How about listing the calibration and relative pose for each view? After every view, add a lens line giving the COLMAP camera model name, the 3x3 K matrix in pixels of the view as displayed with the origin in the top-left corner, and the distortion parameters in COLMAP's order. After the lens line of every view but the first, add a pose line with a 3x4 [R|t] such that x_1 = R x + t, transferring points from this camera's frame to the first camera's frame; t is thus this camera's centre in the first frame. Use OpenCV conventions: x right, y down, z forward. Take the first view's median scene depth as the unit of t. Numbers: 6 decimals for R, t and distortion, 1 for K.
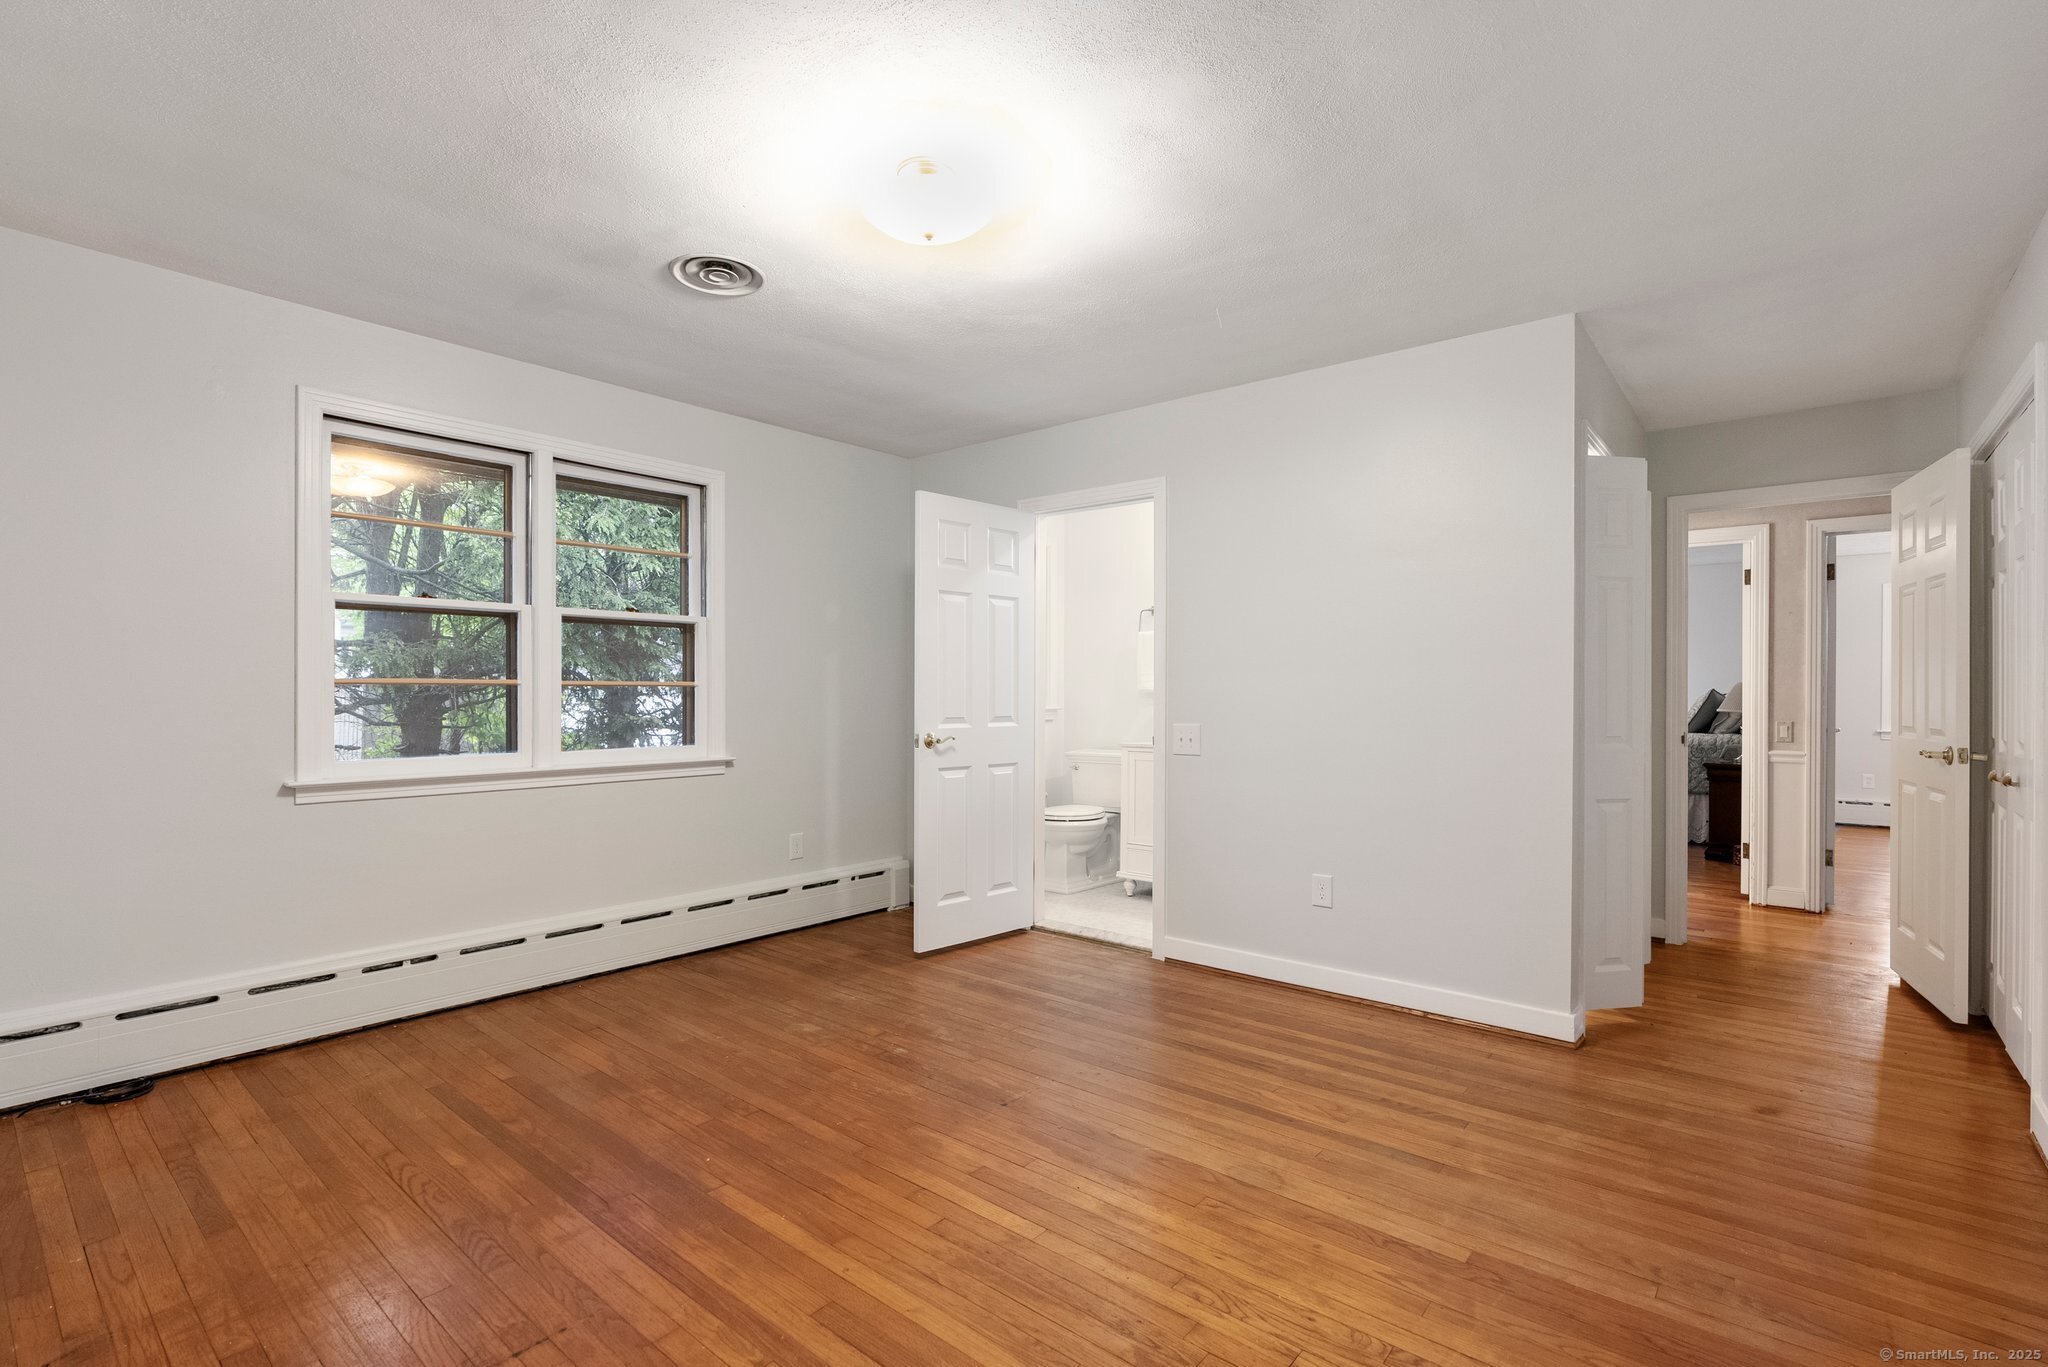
lens RADIAL K [[942.1, 0, 1023.4], [0, 942.1, 673.9], [0, 0, 1]] dist [-0.015283, 0.007273]
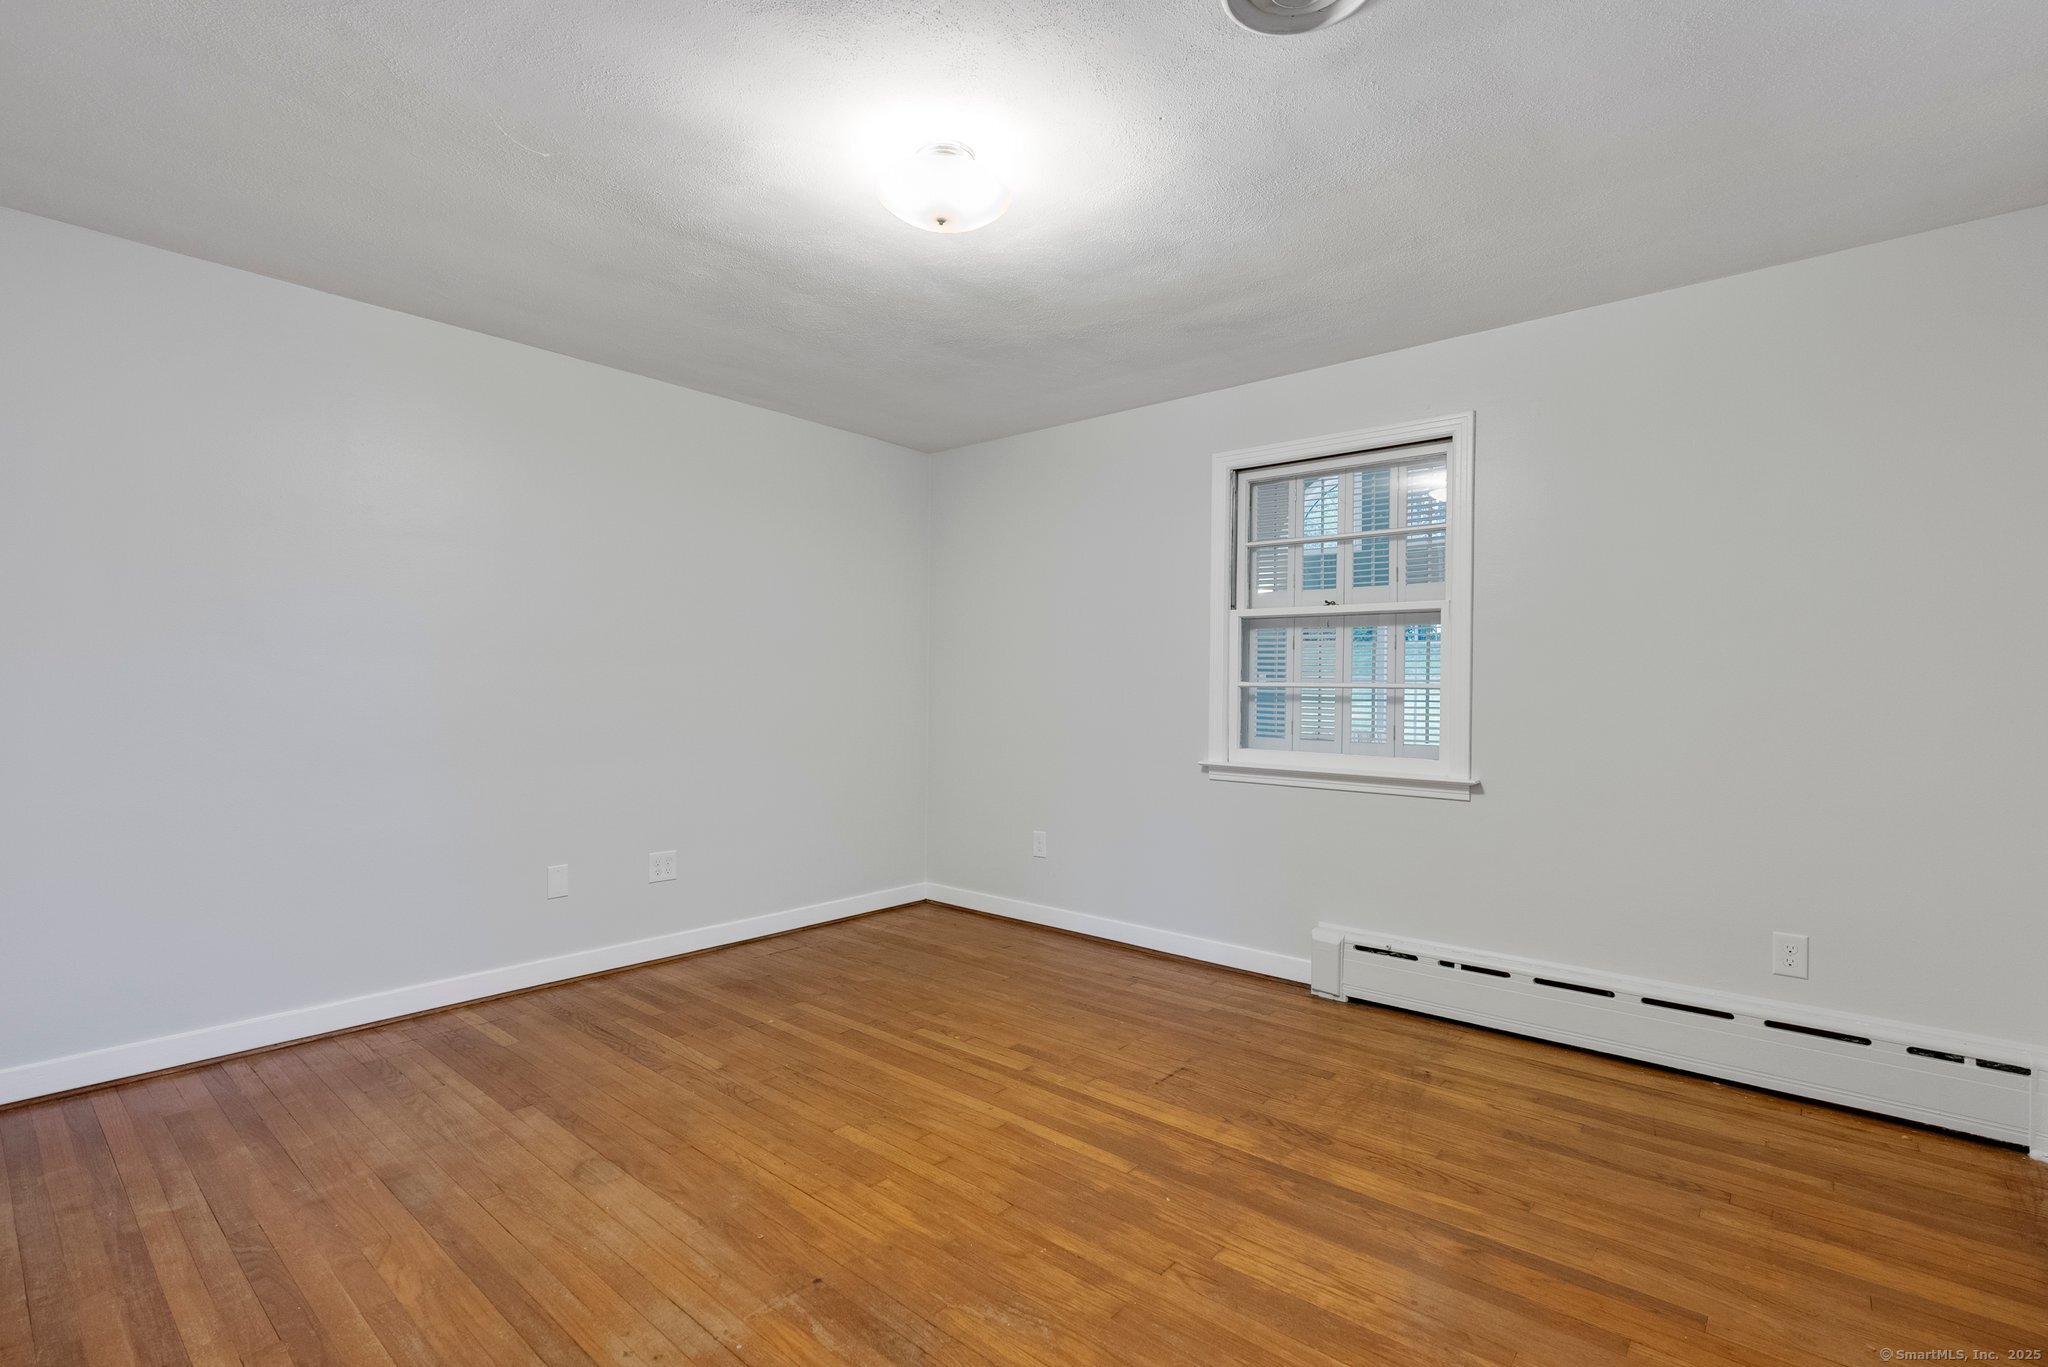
lens RADIAL K [[942.1, 0, 1023.4], [0, 942.1, 673.9], [0, 0, 1]] dist [-0.015283, 0.007273]
pose [[-0.999860, -0.012449, 0.011222, -0.207155], [-0.012743, 0.999567, -0.026524, 0.030349], [-0.010887, -0.026663, -0.999585, 2.015712]]
